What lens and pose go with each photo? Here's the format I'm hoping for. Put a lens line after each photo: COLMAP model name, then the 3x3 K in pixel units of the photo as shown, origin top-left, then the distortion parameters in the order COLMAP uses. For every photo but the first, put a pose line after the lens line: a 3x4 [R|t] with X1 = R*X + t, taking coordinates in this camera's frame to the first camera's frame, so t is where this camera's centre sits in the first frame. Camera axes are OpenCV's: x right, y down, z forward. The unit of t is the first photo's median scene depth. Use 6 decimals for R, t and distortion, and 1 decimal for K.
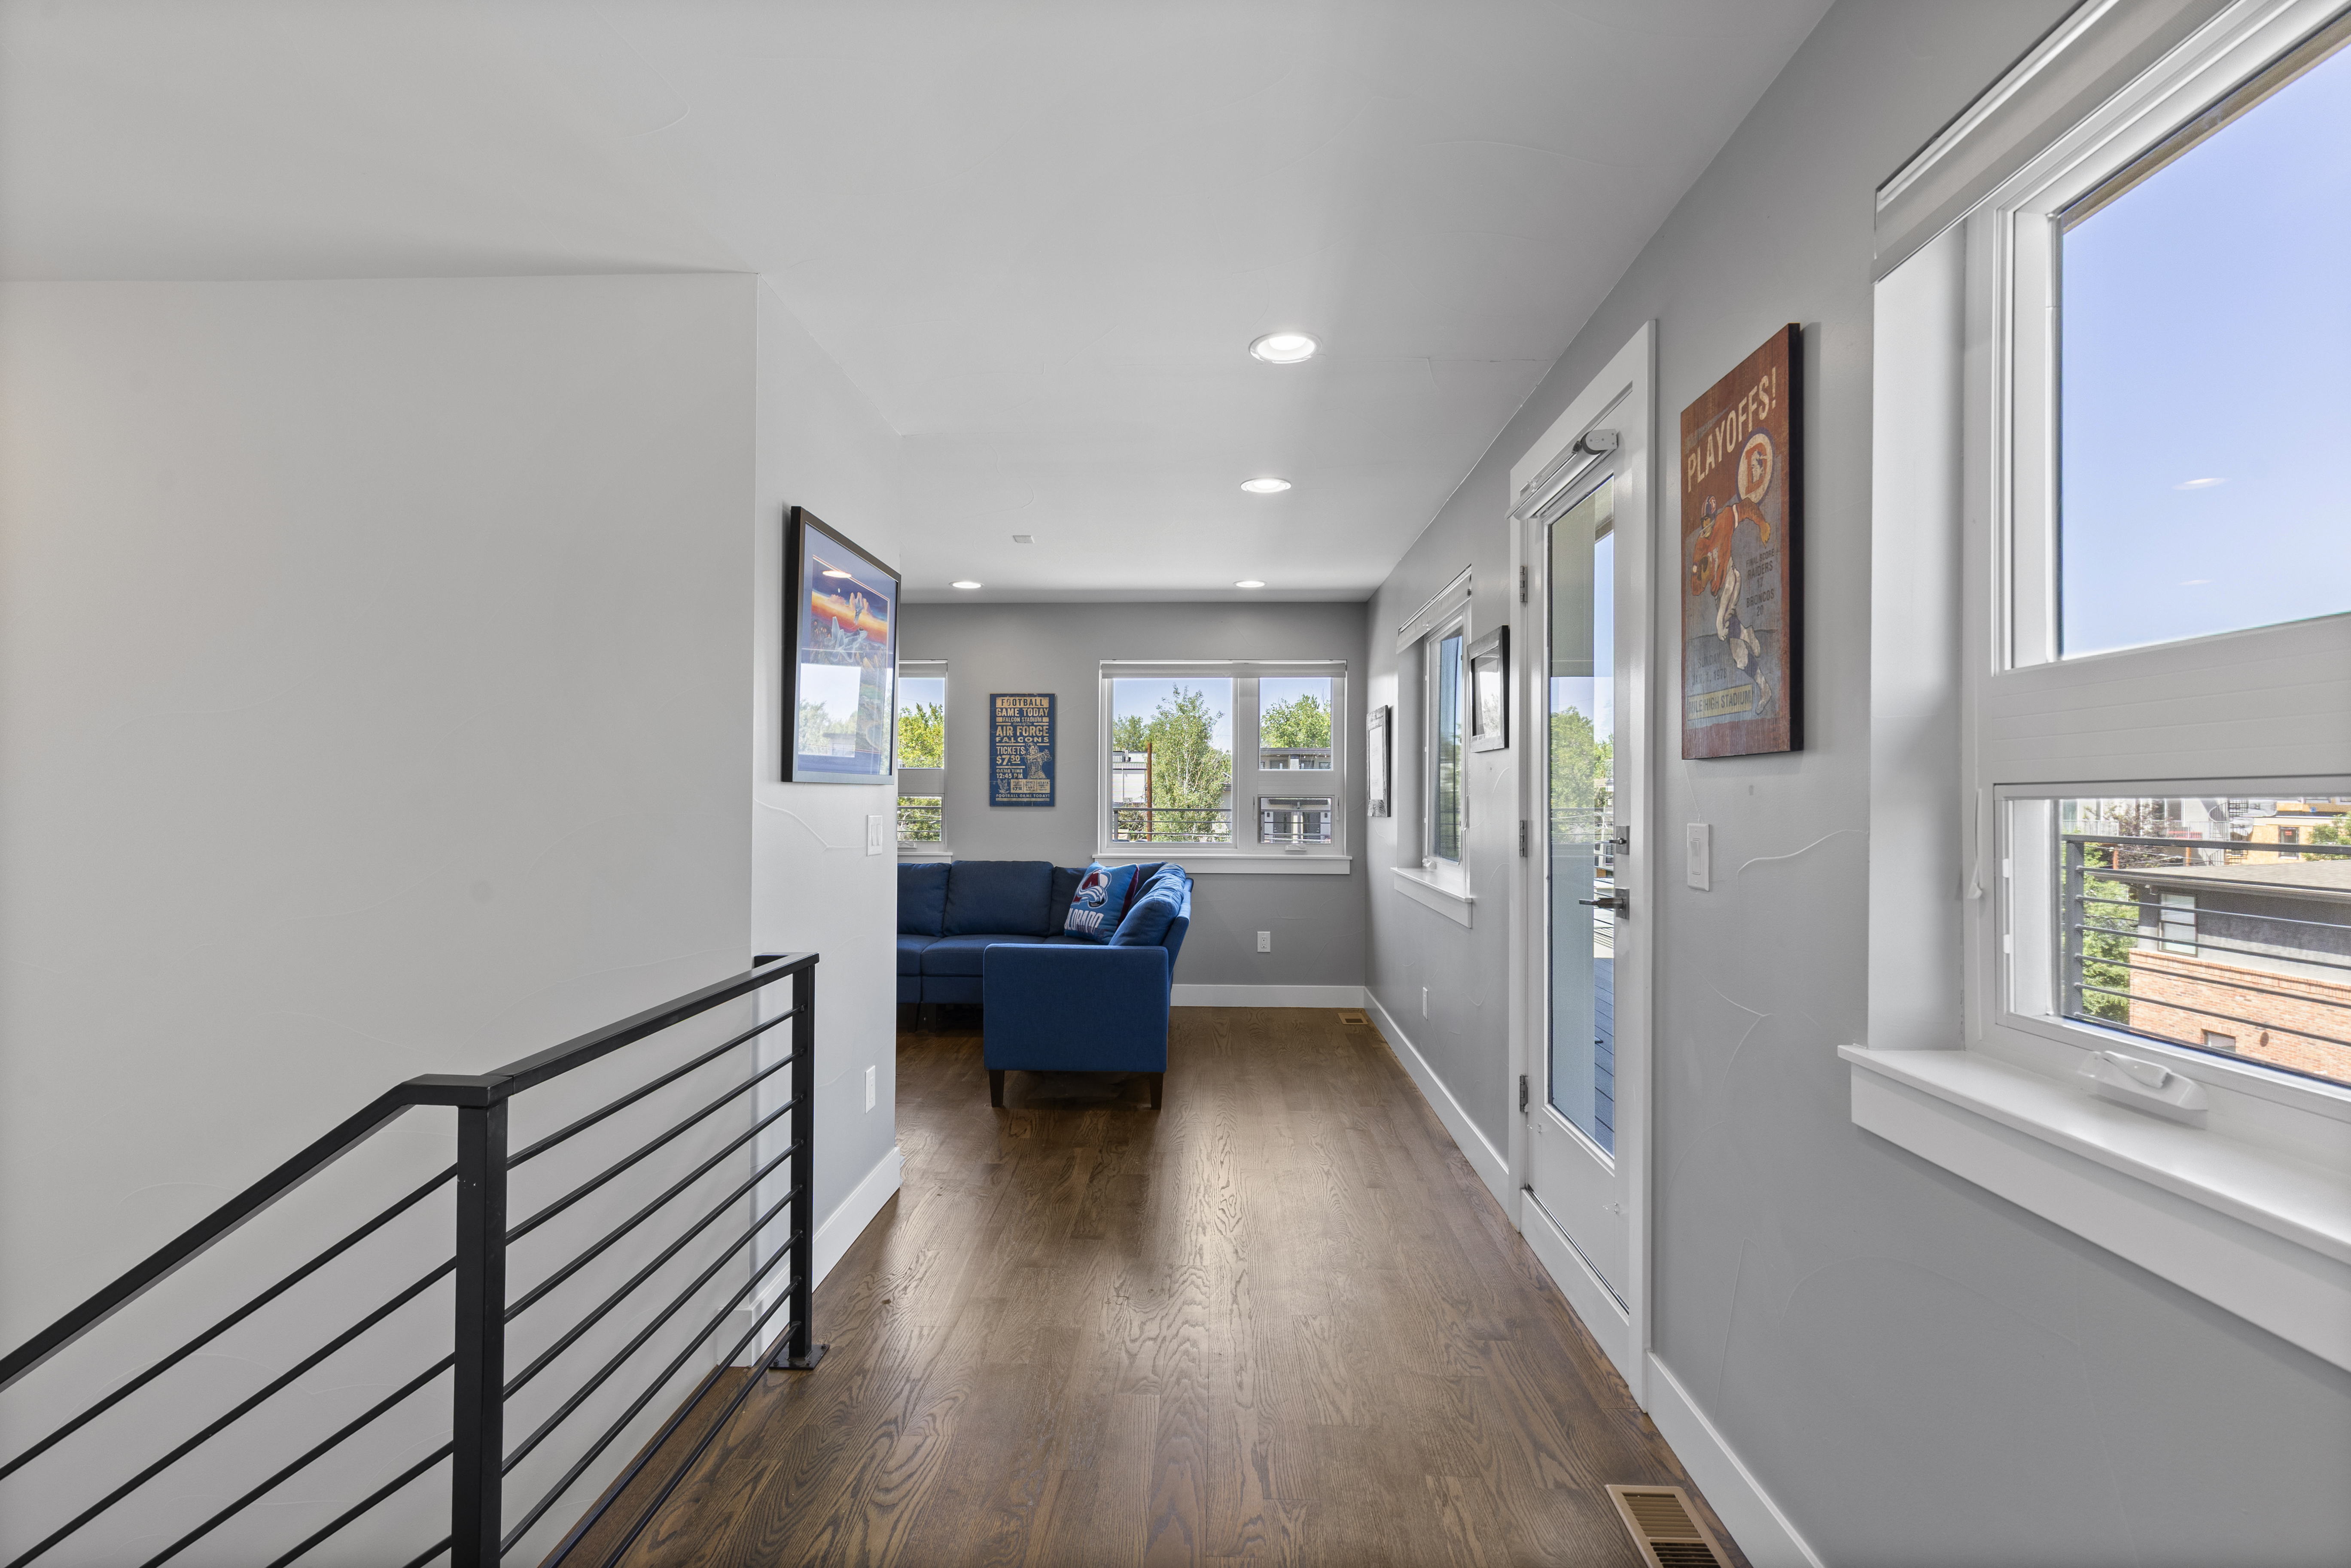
lens RADIAL K [[1078.0, 0, 1178.3], [0, 1078.0, 786.0], [0, 0, 1]] dist [-0.001568, -0.000163]
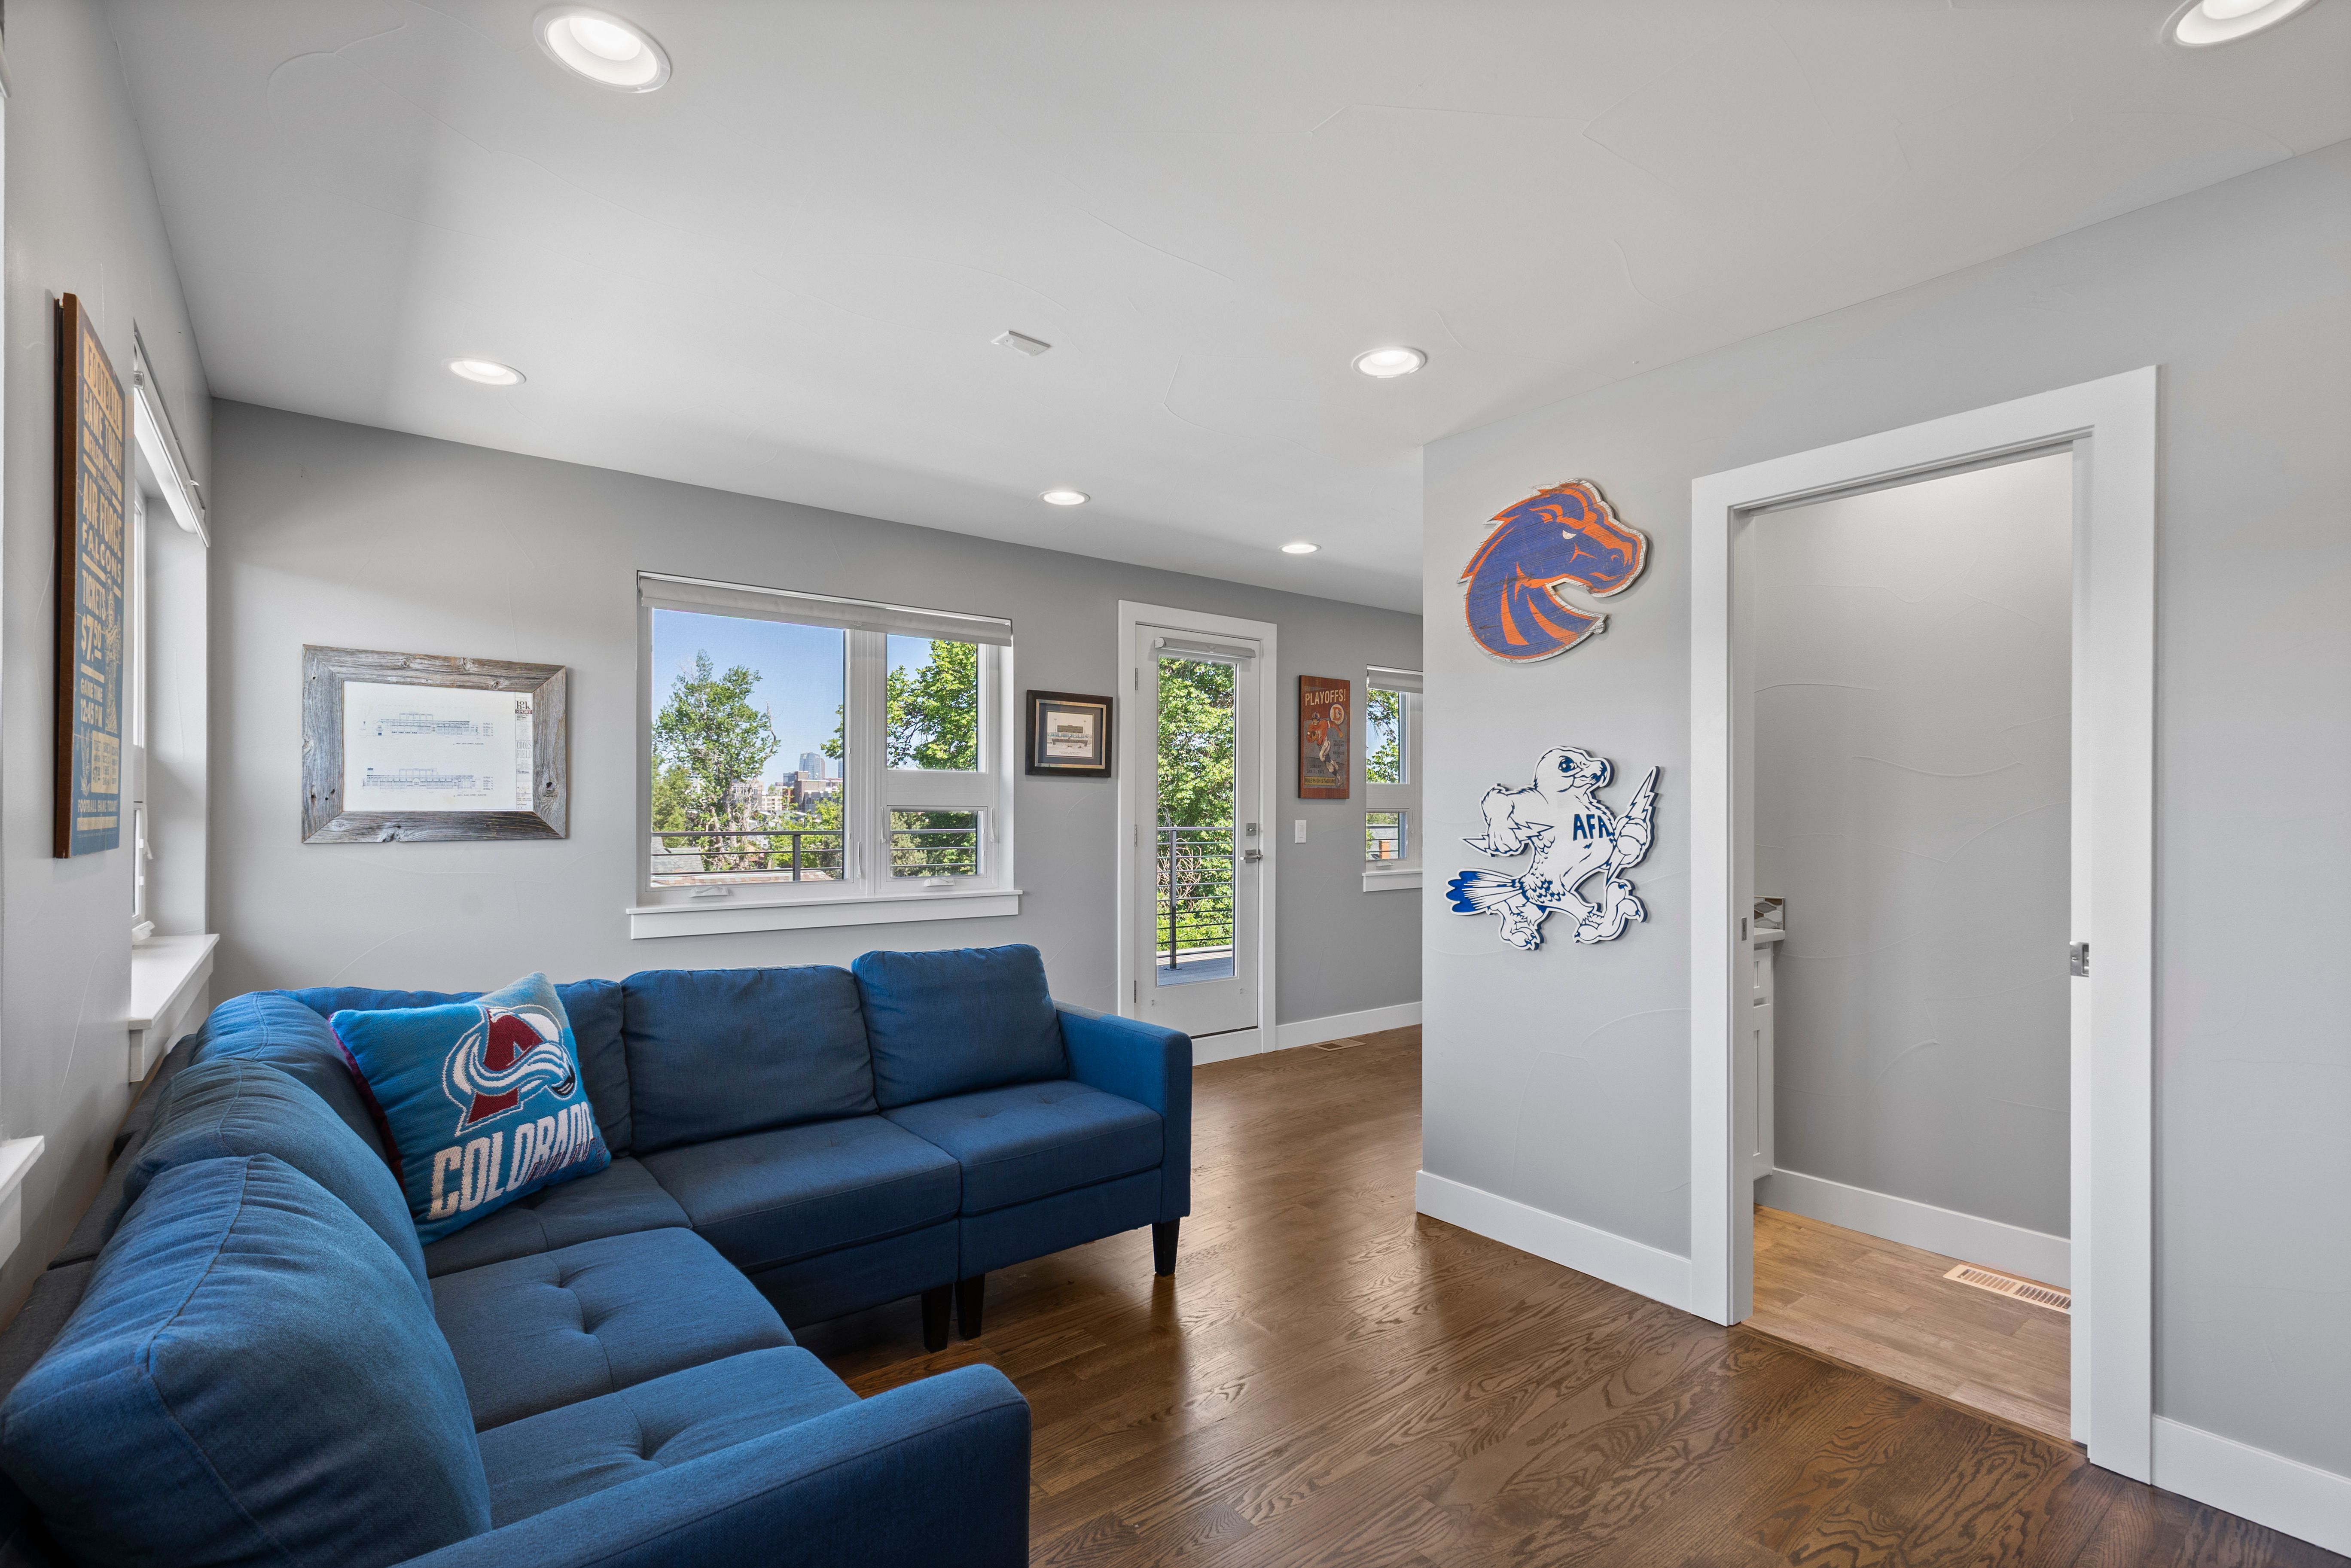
lens RADIAL K [[1077.9, 0, 1176.0], [0, 1077.9, 793.4], [0, 0, 1]] dist [-0.001568, -0.000163]
pose [[-0.654530, 0.001343, 0.756034, -0.142910], [-0.013413, 0.999820, -0.013389, 0.000595], [-0.755917, -0.018905, -0.654395, 0.302724]]
